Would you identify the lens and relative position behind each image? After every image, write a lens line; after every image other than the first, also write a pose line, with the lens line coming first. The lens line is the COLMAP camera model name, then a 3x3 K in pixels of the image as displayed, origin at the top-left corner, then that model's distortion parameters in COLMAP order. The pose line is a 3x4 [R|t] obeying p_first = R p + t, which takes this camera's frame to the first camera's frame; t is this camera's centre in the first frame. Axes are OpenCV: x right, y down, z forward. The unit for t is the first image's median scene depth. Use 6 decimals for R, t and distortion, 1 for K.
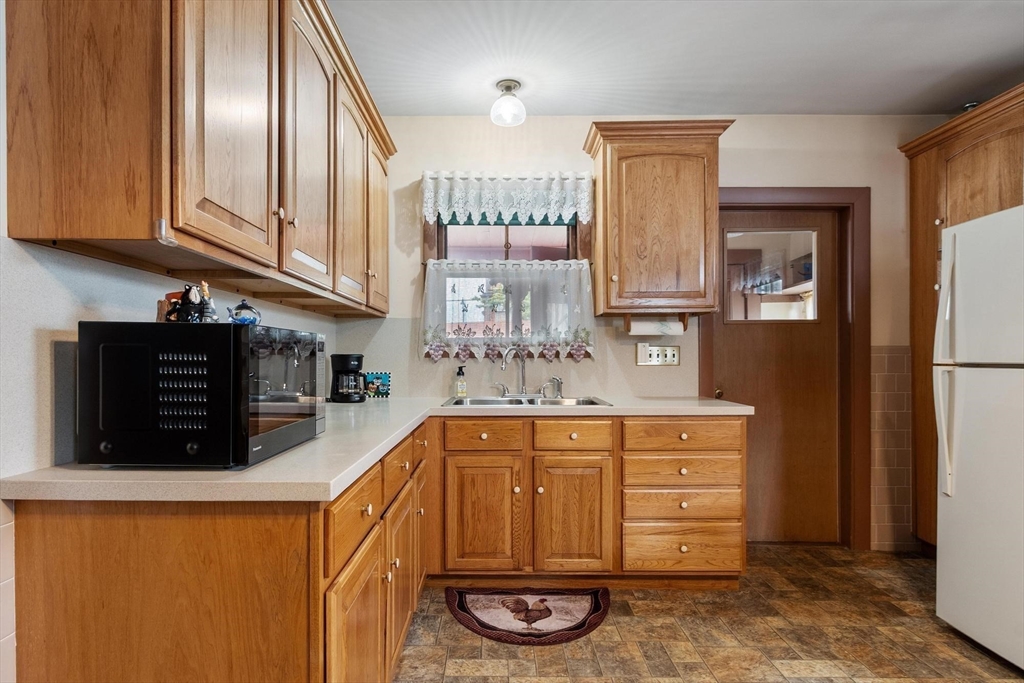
lens RADIAL K [[542.4, 0, 473.1], [0, 542.4, 363.2], [0, 0, 1]] dist [0.001889, 0.000989]
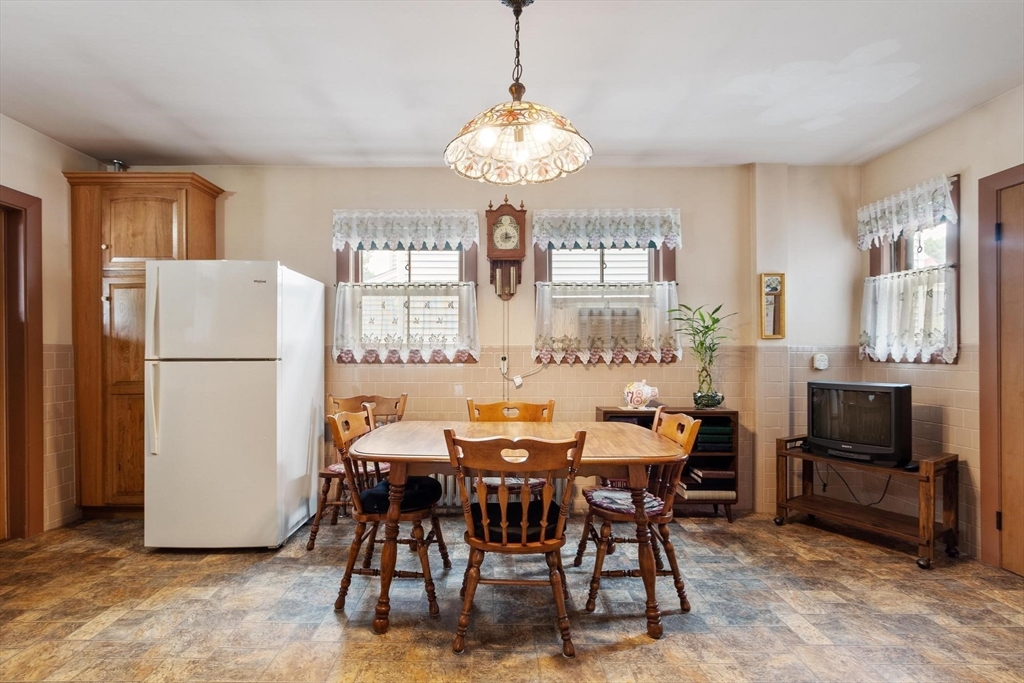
lens RADIAL K [[490.0, 0, 513.3], [0, 490.0, 348.7], [0, 0, 1]] dist [-0.005450, -0.000011]
pose [[-0.034490, 0.004354, 0.999396, -0.318117], [0.014036, 0.999894, -0.003871, -0.006507], [-0.999306, 0.013894, -0.034547, 0.100343]]
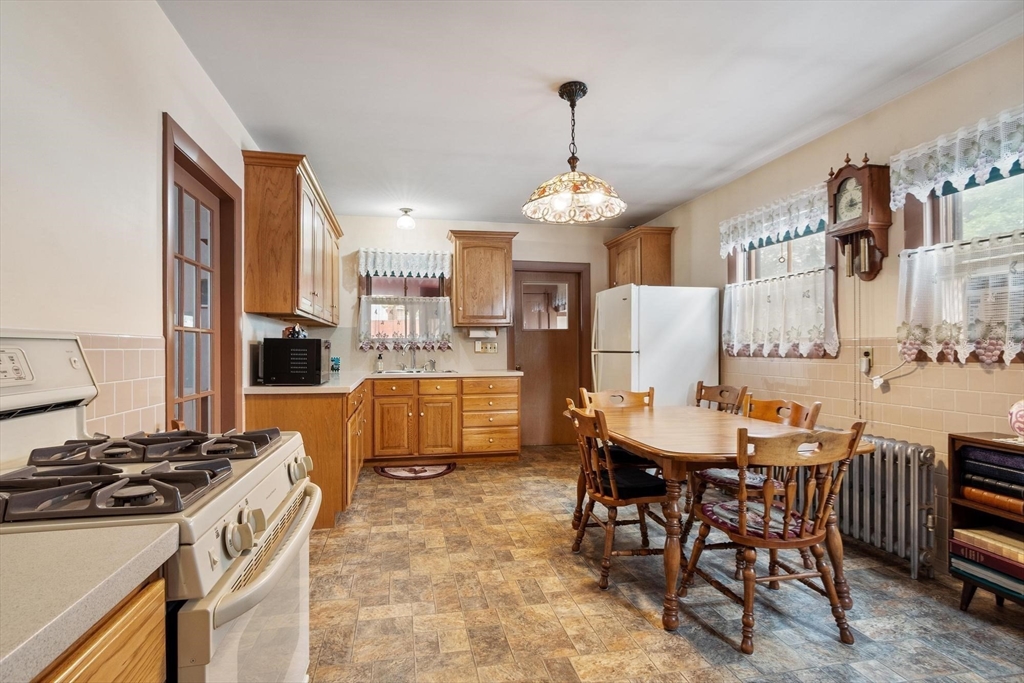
lens RADIAL K [[490.0, 0, 483.3], [0, 490.0, 348.3], [0, 0, 1]] dist [-0.005450, -0.000011]
pose [[0.977980, -0.002473, 0.208683, -0.030047], [0.005507, 0.999887, -0.013956, 0.012120], [-0.208625, 0.014798, 0.977884, -0.757199]]
